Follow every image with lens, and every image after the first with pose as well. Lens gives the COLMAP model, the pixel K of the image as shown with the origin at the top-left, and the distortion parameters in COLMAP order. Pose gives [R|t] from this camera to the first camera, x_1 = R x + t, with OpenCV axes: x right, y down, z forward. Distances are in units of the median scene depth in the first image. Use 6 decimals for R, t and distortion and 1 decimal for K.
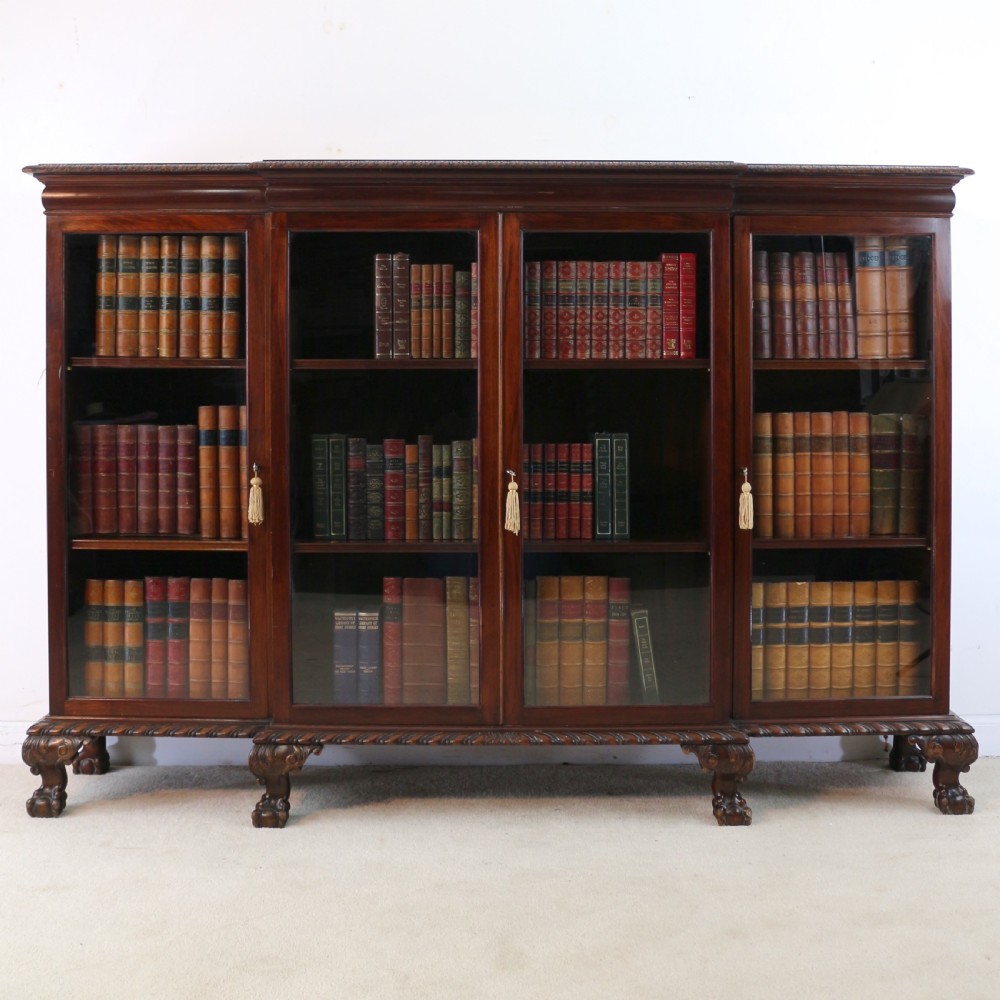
lens RADIAL K [[1466.9, 0, 502.0], [0, 1466.9, 360.9], [0, 0, 1]] dist [-0.156185, 0.135725]
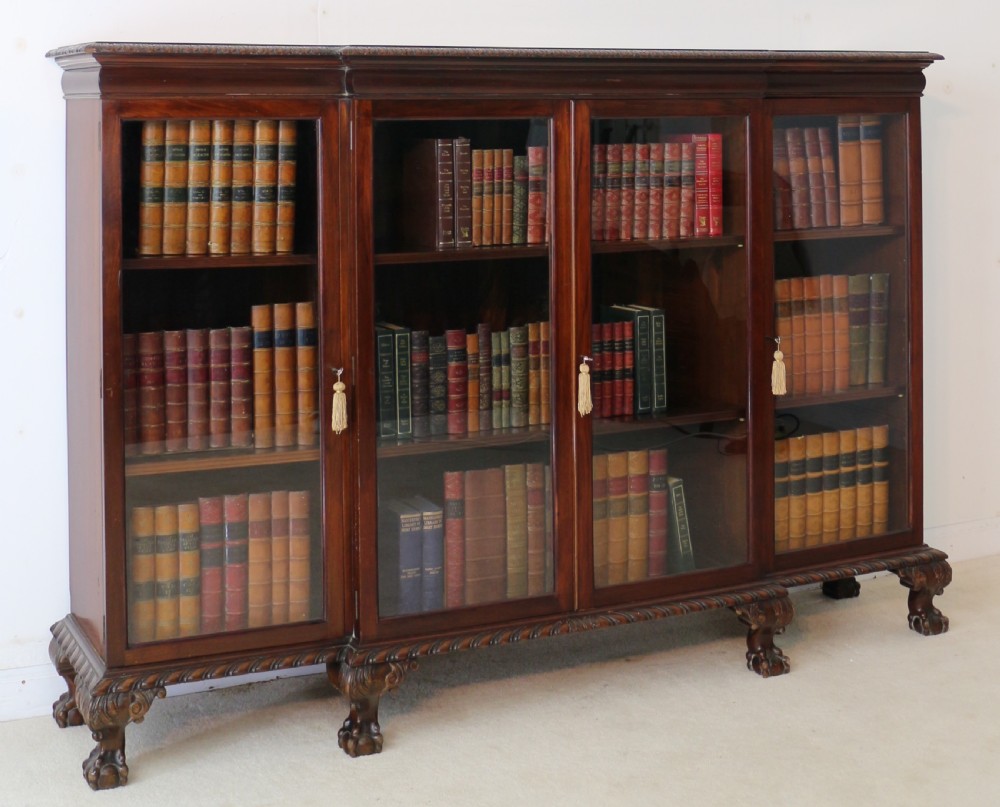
lens RADIAL K [[1645.0, 0, 502.3], [0, 1645.0, -8.3], [0, 0, 1]] dist [-0.170101, 0.149517]
pose [[0.905674, 0.022810, 0.423361, -0.508532], [0.003143, 0.998163, -0.060503, -0.104343], [-0.423964, 0.056126, 0.903938, -0.002856]]
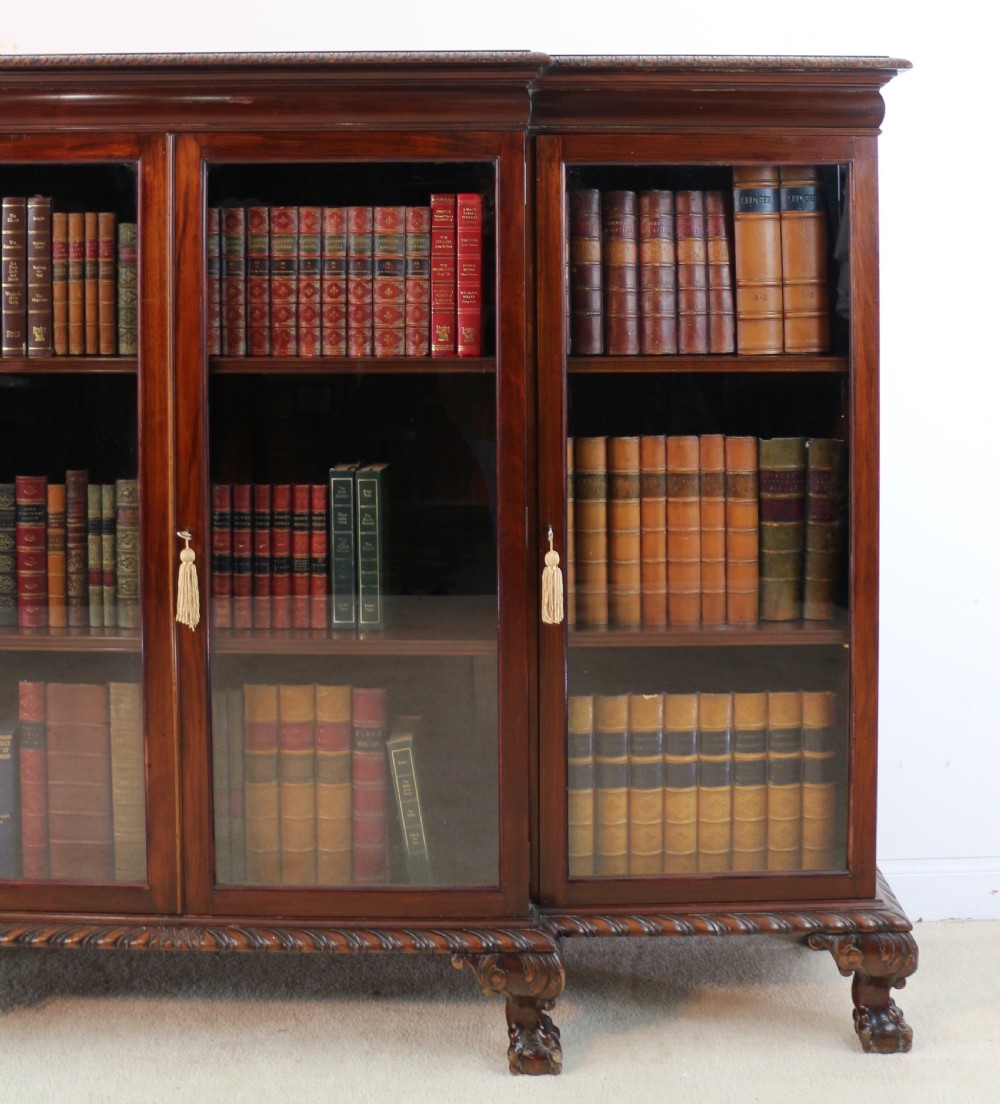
lens RADIAL K [[1507.0, 0, 545.3], [0, 1507.0, 278.9], [0, 0, 1]] dist [-0.168950, 0.132113]
pose [[0.999993, -0.001937, -0.003182, 0.162044], [0.001911, 0.999965, -0.008140, -0.030120], [0.003198, 0.008134, 0.999962, 0.330263]]
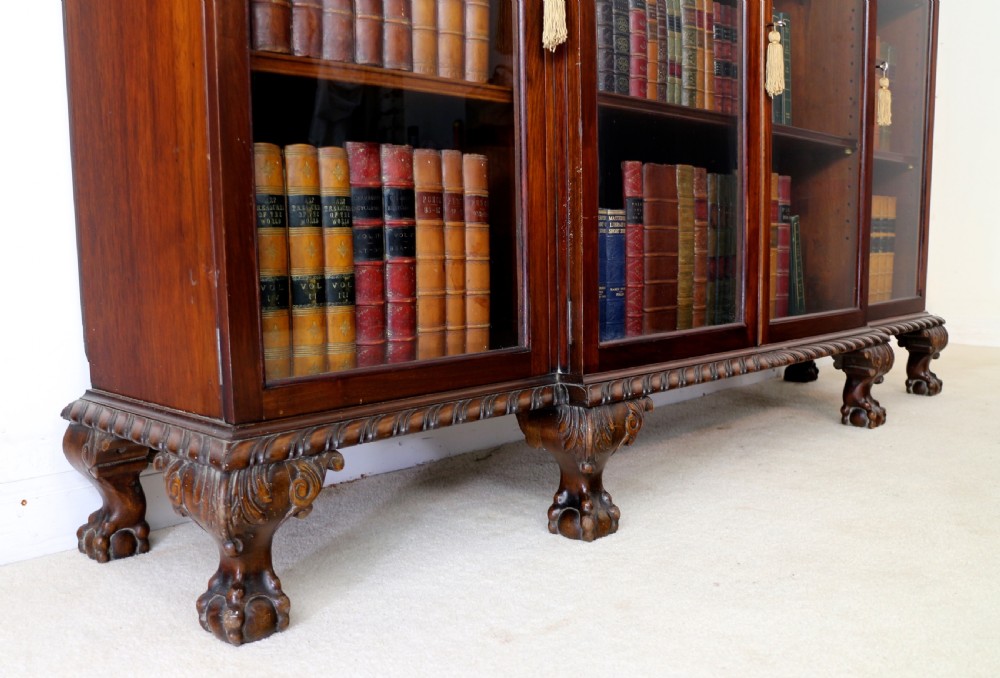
lens RADIAL K [[930.9, 0, 457.0], [0, 930.9, 390.5], [0, 0, 1]] dist [-0.173012, 0.117945]
pose [[0.724288, -0.120779, 0.678837, -0.455584], [0.013304, 0.986803, 0.161378, 0.185297], [-0.689370, -0.107853, 0.716336, 0.726142]]
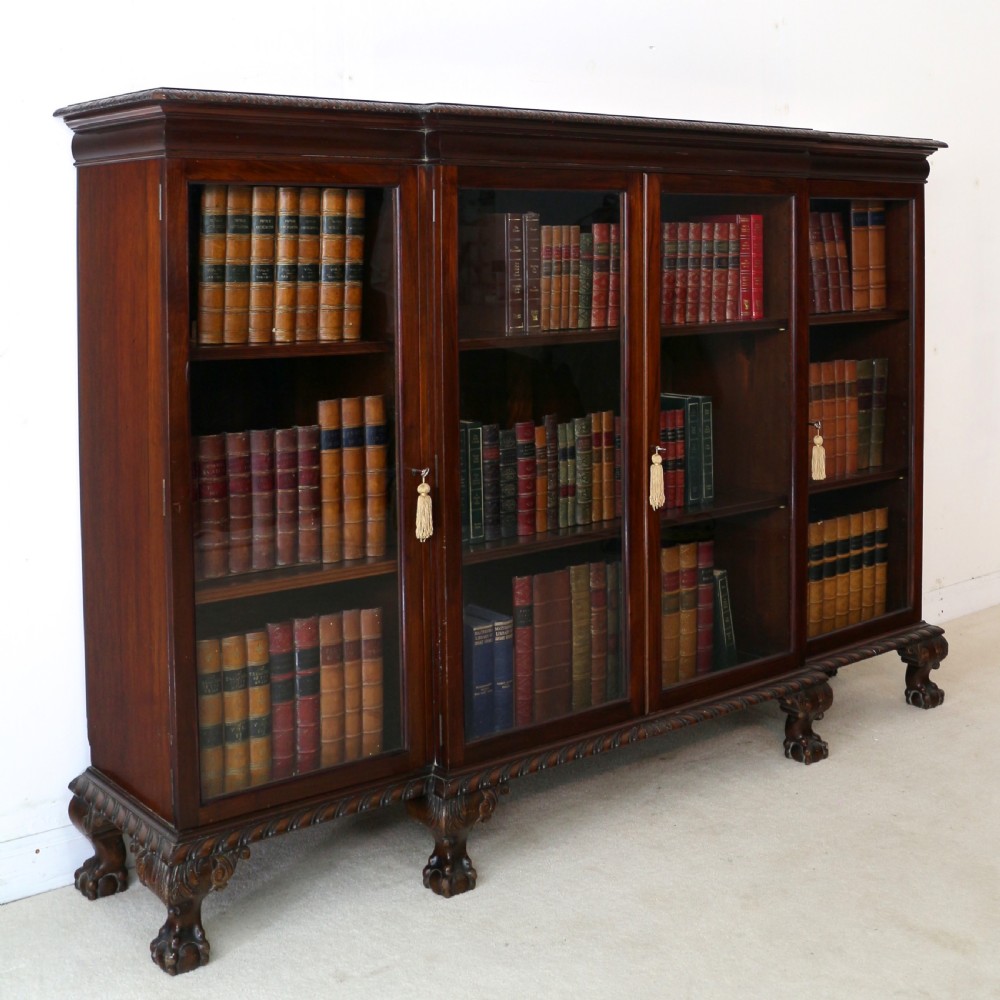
lens RADIAL K [[1467.2, 0, 593.0], [0, 1467.2, 223.5], [0, 0, 1]] dist [-0.162902, 0.131940]
pose [[0.759959, 0.001617, 0.649969, -0.618299], [0.000004, 0.999997, -0.002493, -0.064737], [-0.649971, 0.001897, 0.759957, 0.299137]]
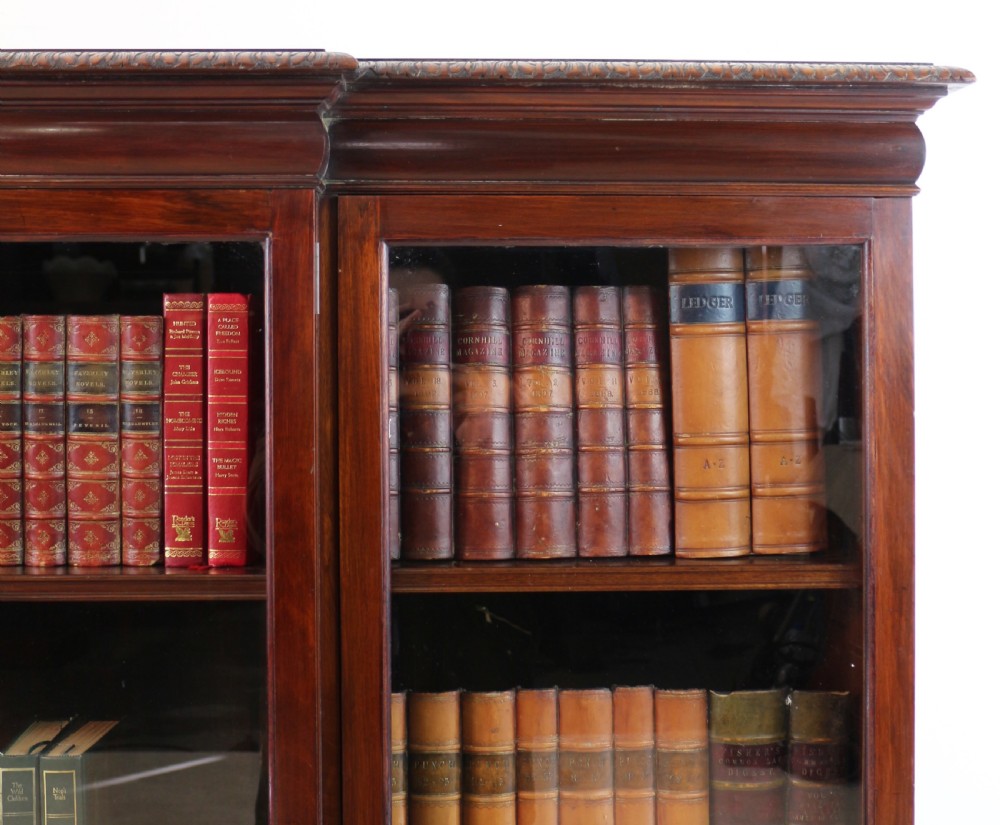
lens RADIAL K [[1569.8, 0, 501.1], [0, 1569.8, 342.9], [0, 0, 1]] dist [-0.094123, 0.087603]
pose [[0.999427, -0.002525, 0.033741, 0.184416], [0.002647, 0.999990, -0.003581, -0.058655], [-0.033731, 0.003668, 0.999424, 0.581376]]
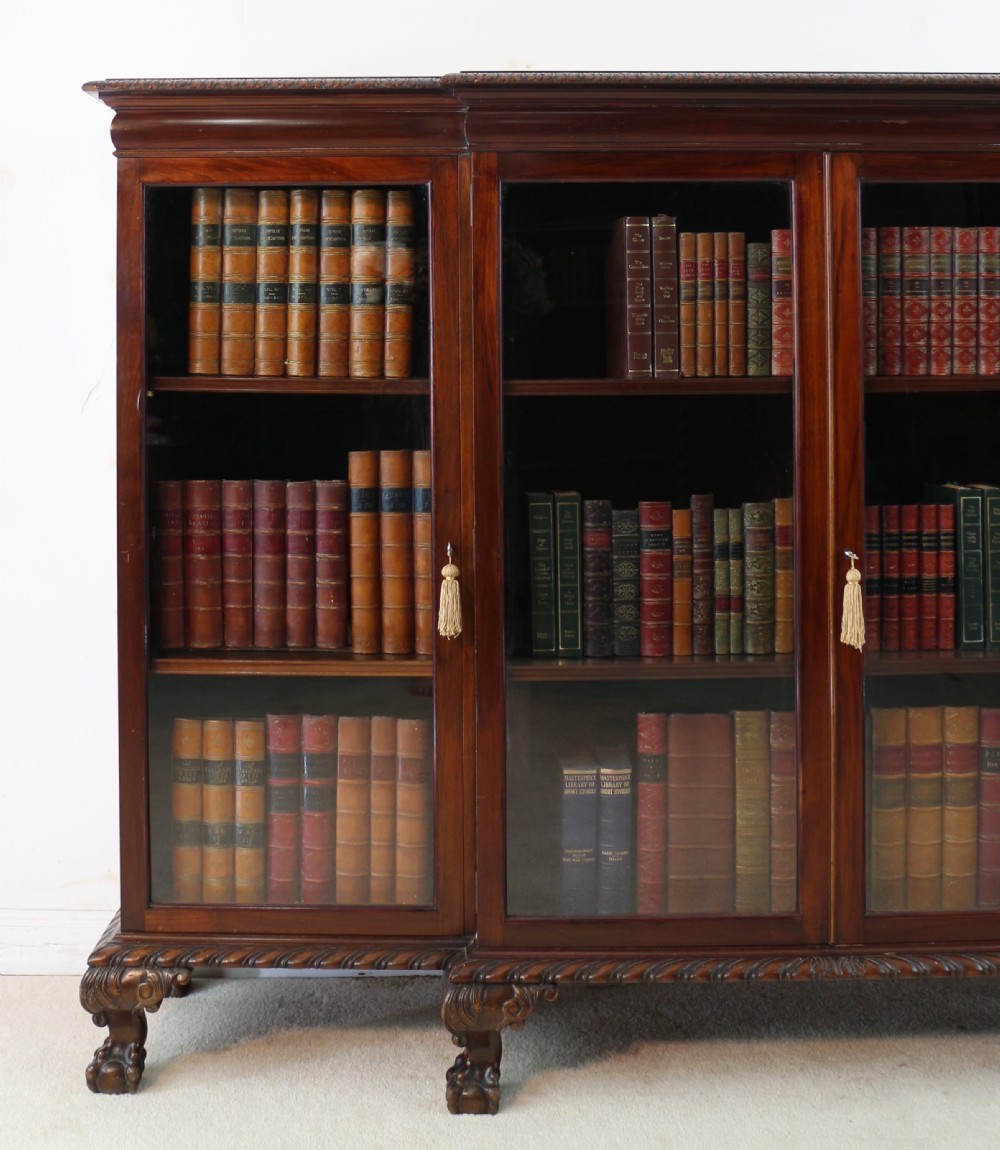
lens RADIAL K [[1618.6, 0, 446.7], [0, 1618.6, 260.1], [0, 0, 1]] dist [-0.174342, 0.143642]
pose [[0.999840, -0.004356, -0.017358, -0.153096], [0.003454, 0.998659, -0.051648, -0.016885], [0.017559, 0.051580, 0.998514, 0.280603]]
